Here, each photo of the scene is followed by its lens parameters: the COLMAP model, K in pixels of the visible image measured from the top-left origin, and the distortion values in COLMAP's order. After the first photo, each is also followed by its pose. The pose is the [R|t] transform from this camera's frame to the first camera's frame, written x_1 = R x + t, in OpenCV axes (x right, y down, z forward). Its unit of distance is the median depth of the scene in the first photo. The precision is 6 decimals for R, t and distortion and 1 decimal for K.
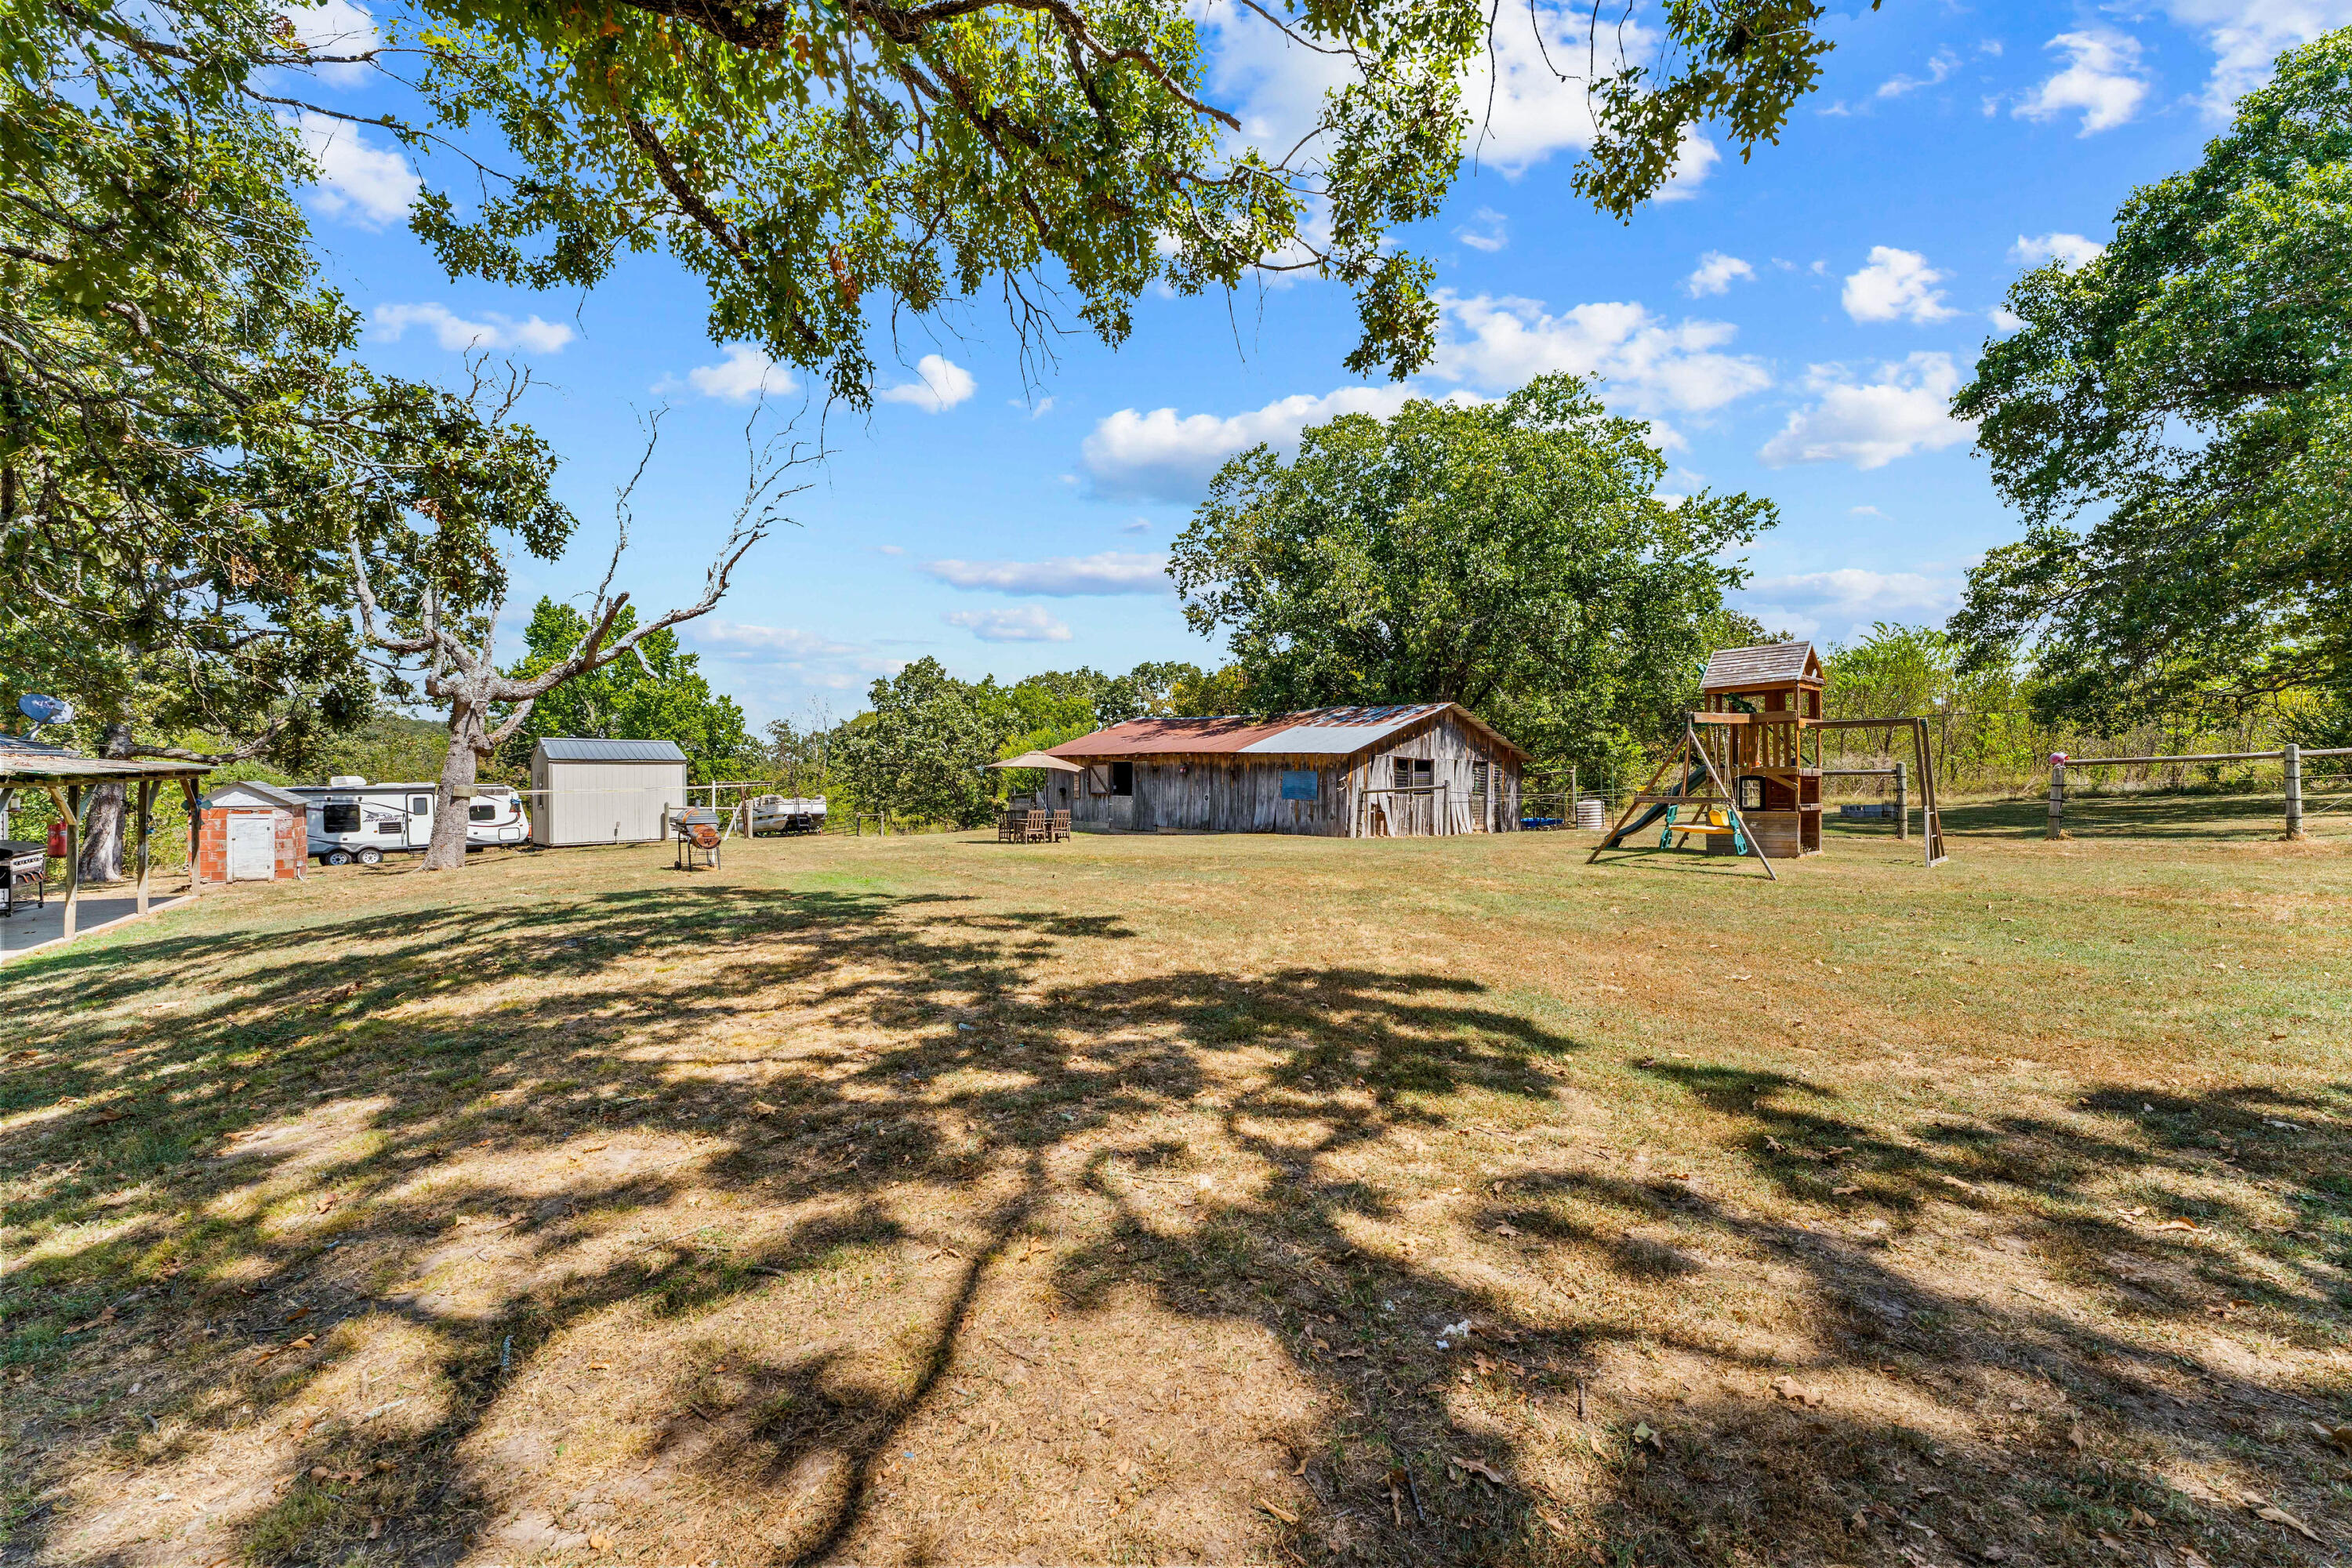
lens RADIAL K [[946.0, 0, 1172.7], [0, 946.0, 790.2], [0, 0, 1]] dist [0.000068, -0.000103]
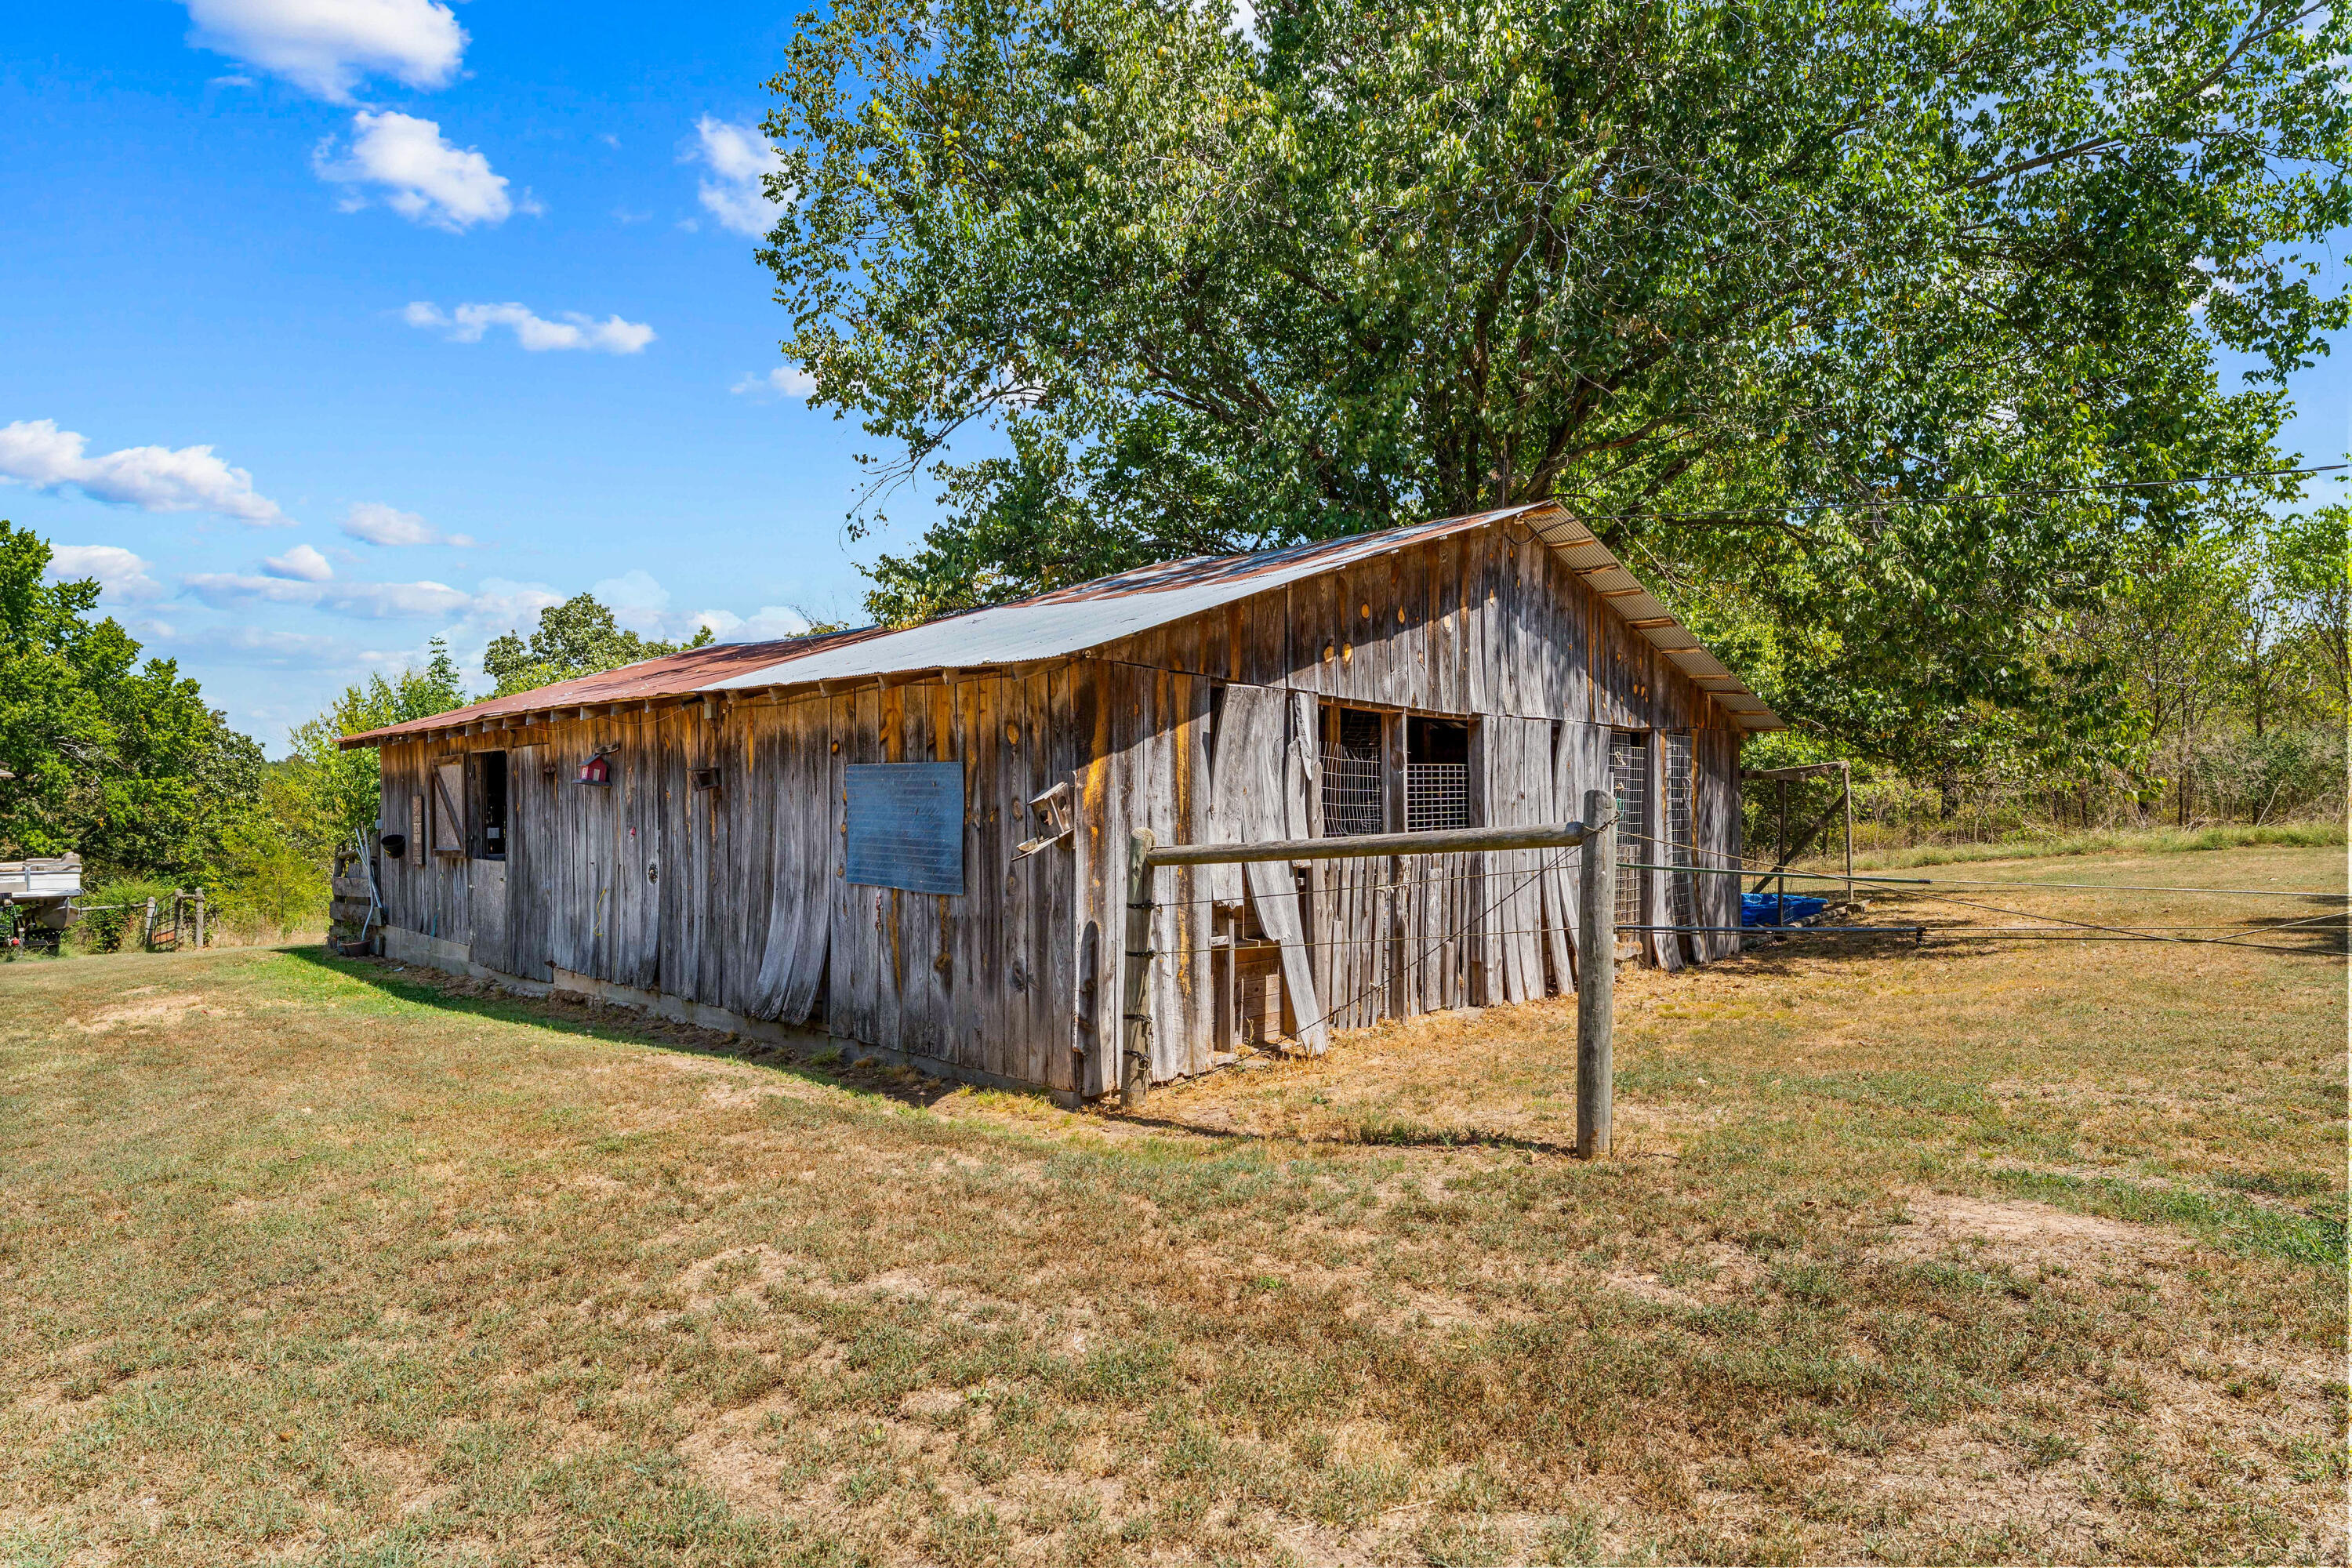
lens RADIAL K [[1224.1, 0, 1180.0], [0, 1224.1, 791.2], [0, 0, 1]] dist [-0.000307, -0.000060]
pose [[0.998298, -0.014803, 0.056416, 0.162344], [0.015832, 0.999716, -0.017839, -0.006591], [-0.056136, 0.018702, 0.998248, 0.624005]]
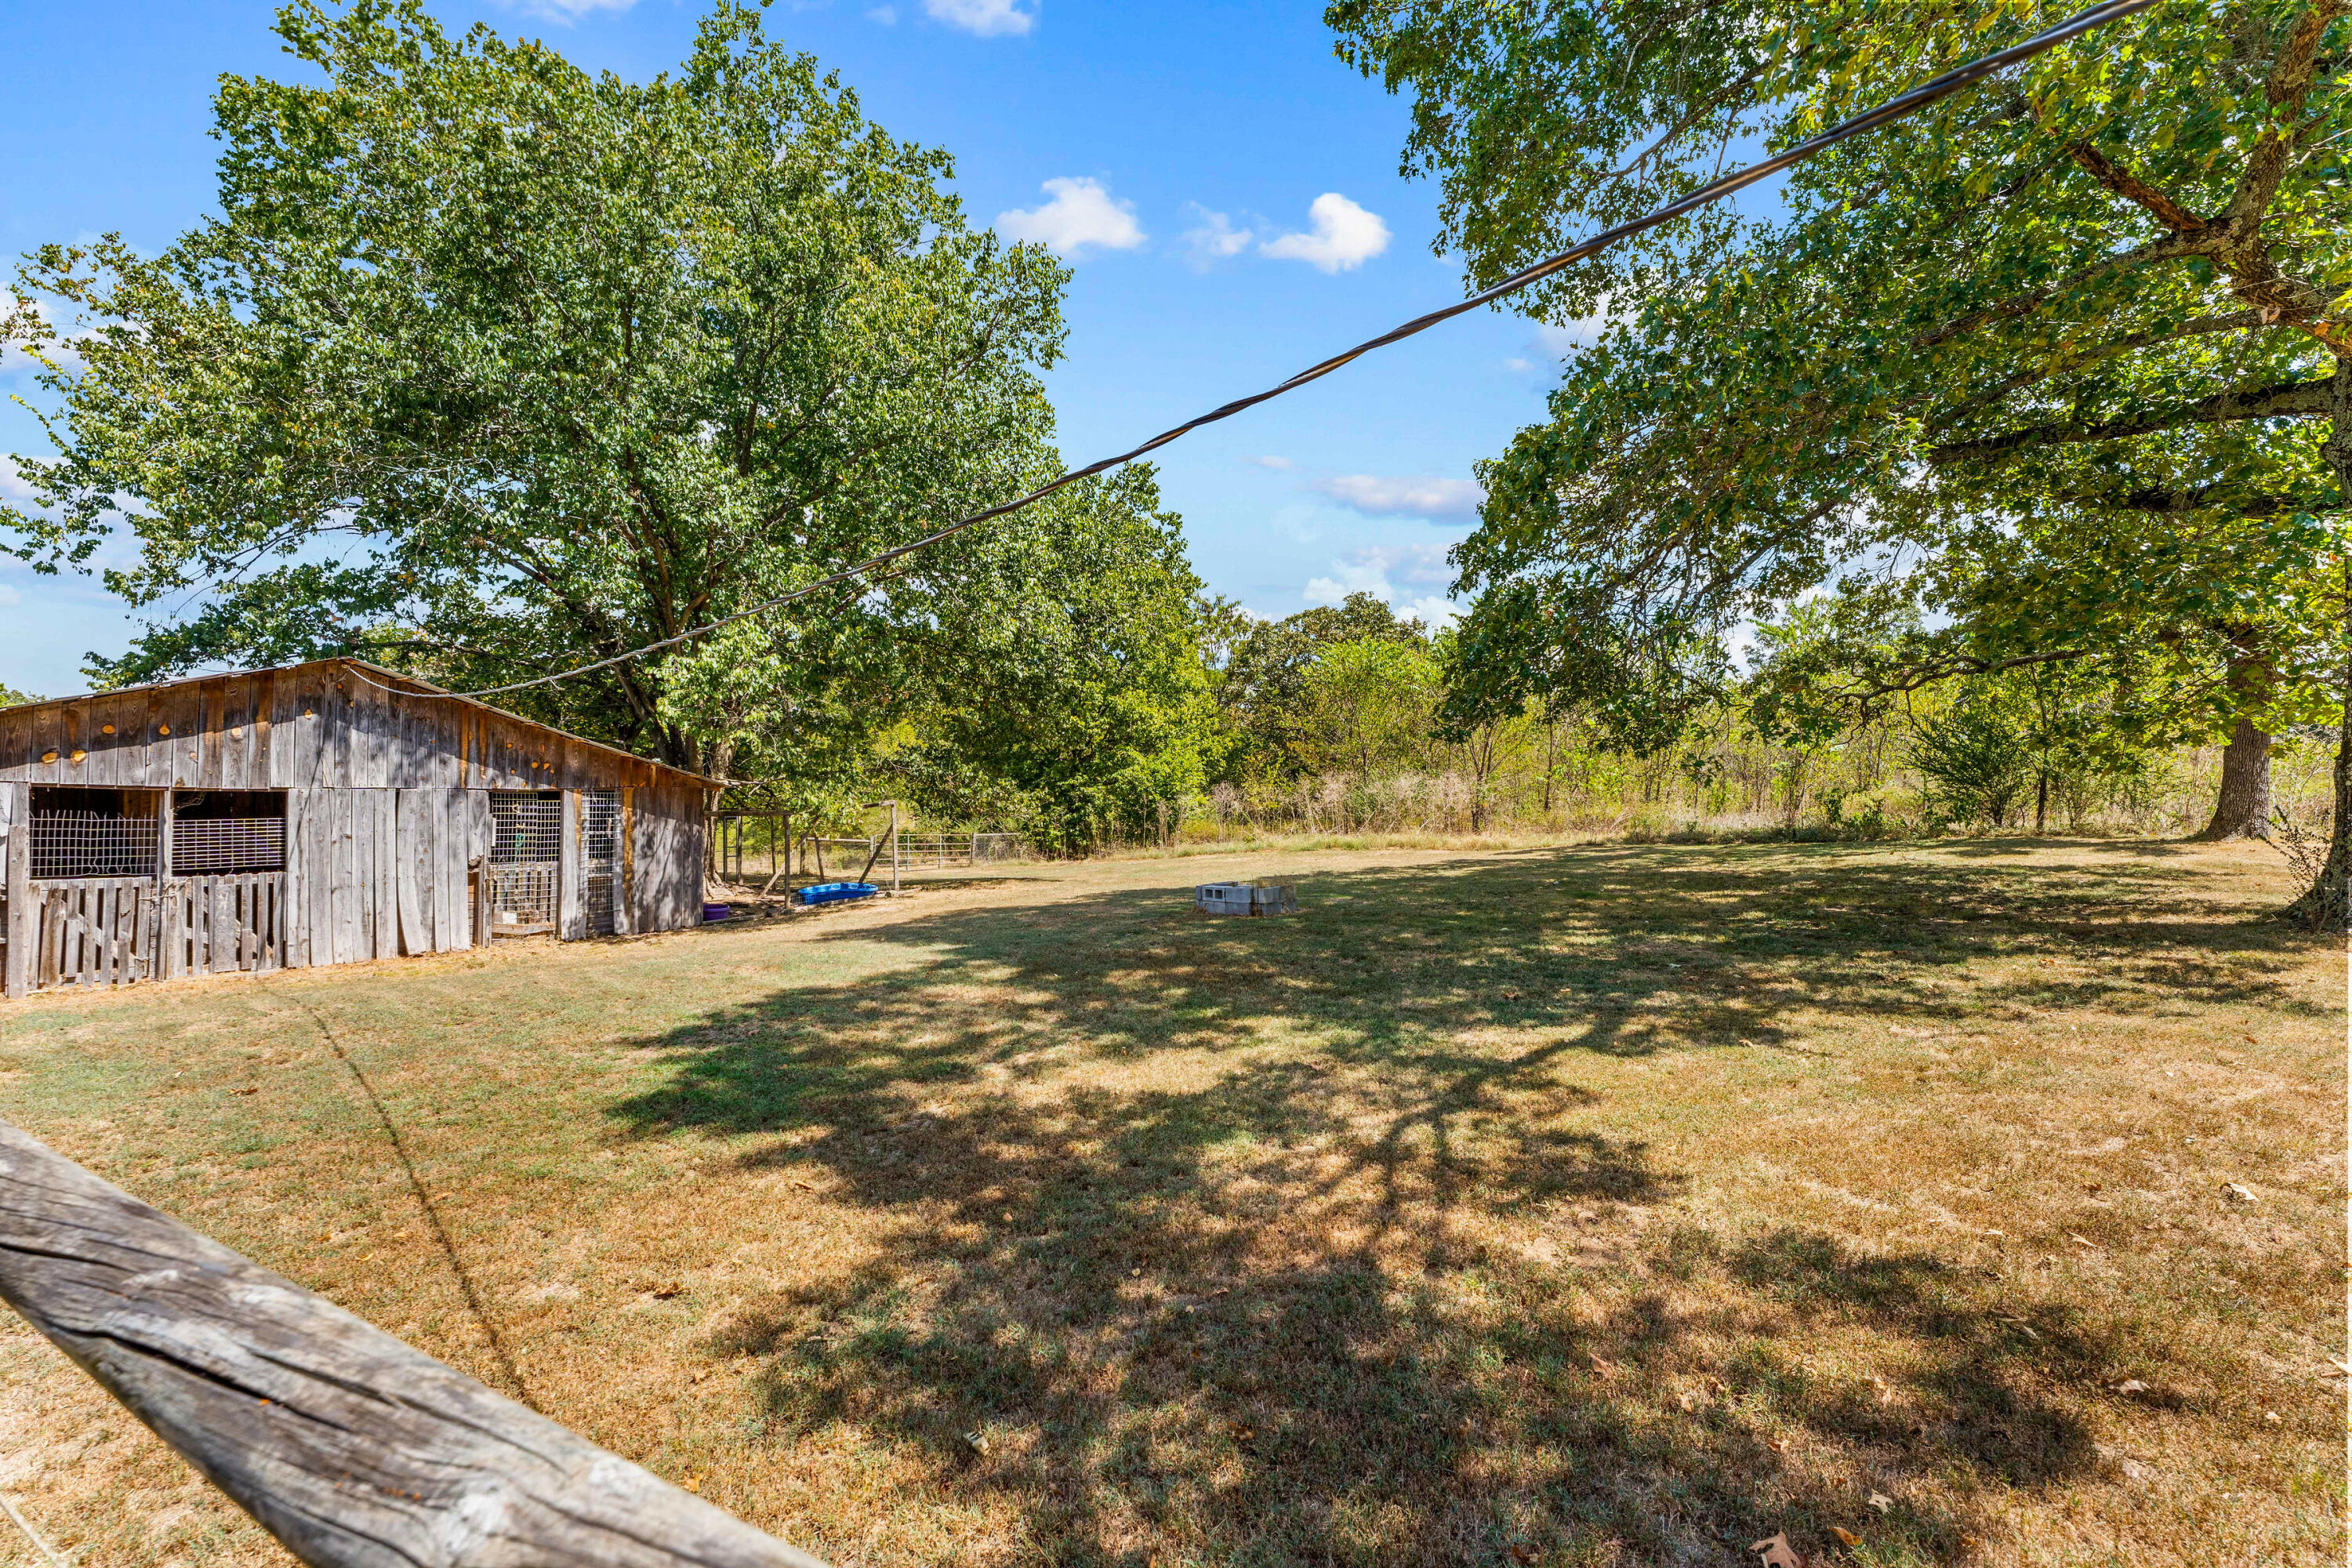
lens RADIAL K [[946.0, 0, 1174.1], [0, 946.0, 785.0], [0, 0, 1]] dist [0.000068, -0.000103]
pose [[0.977385, 0.005140, 0.211405, 0.533805], [-0.002819, 0.999932, -0.011276, -0.028258], [-0.211449, 0.010425, 0.977334, 0.471498]]
